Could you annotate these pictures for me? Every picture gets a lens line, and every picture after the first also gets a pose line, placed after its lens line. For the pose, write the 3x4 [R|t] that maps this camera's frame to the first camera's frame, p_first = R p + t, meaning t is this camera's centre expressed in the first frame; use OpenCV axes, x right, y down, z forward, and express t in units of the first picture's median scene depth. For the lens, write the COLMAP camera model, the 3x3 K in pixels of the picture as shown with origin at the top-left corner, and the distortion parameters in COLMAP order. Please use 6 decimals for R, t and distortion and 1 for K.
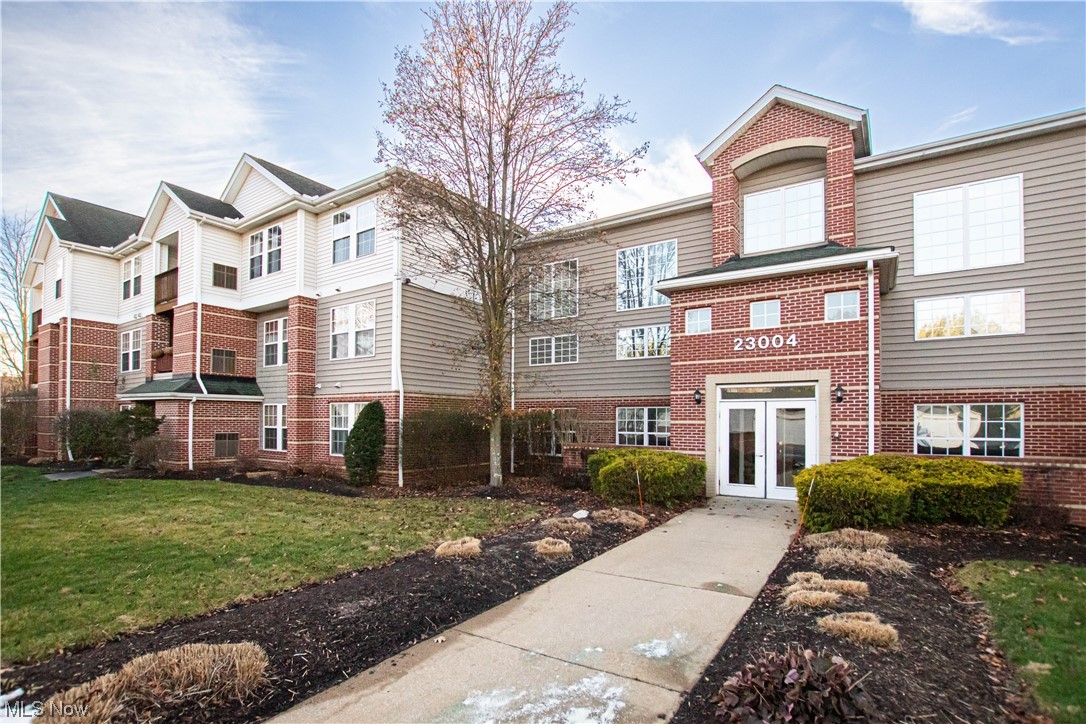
lens RADIAL K [[514.6, 0, 544.2], [0, 514.6, 415.6], [0, 0, 1]] dist [-0.033228, 0.001047]
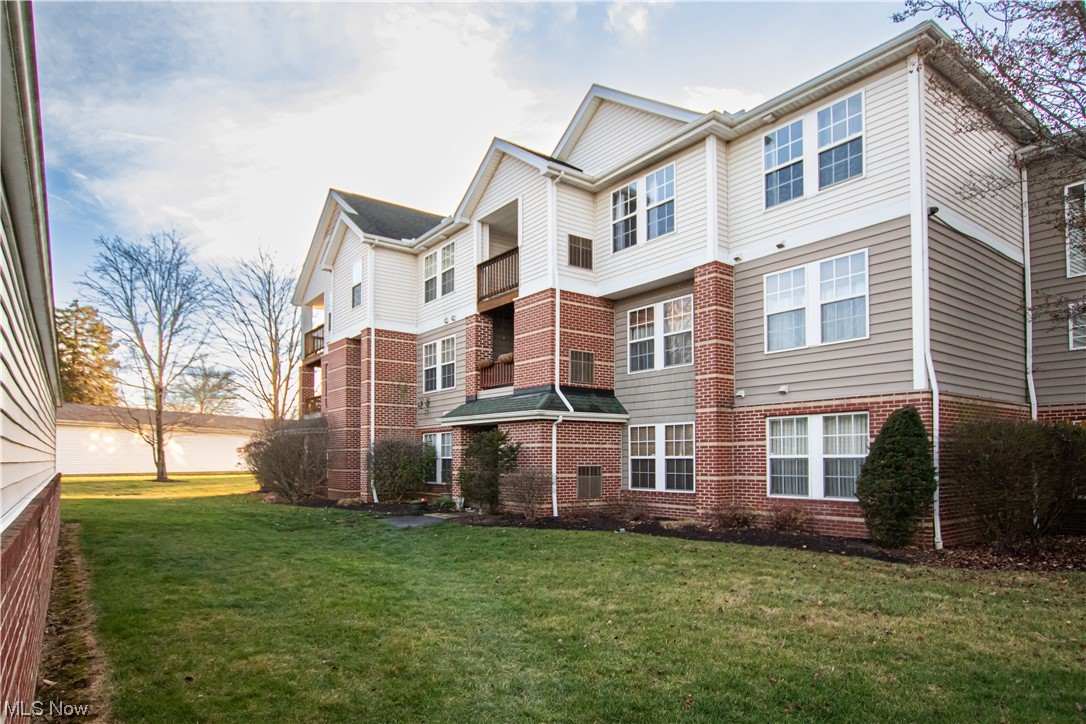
lens RADIAL K [[639.8, 0, 542.9], [0, 639.8, 443.7], [0, 0, 1]] dist [-0.032900, 0.001229]
pose [[0.943976, -0.019030, -0.329464, -0.381800], [0.014158, 0.999752, -0.017183, 0.017094], [0.329710, 0.011555, 0.944012, 0.115587]]
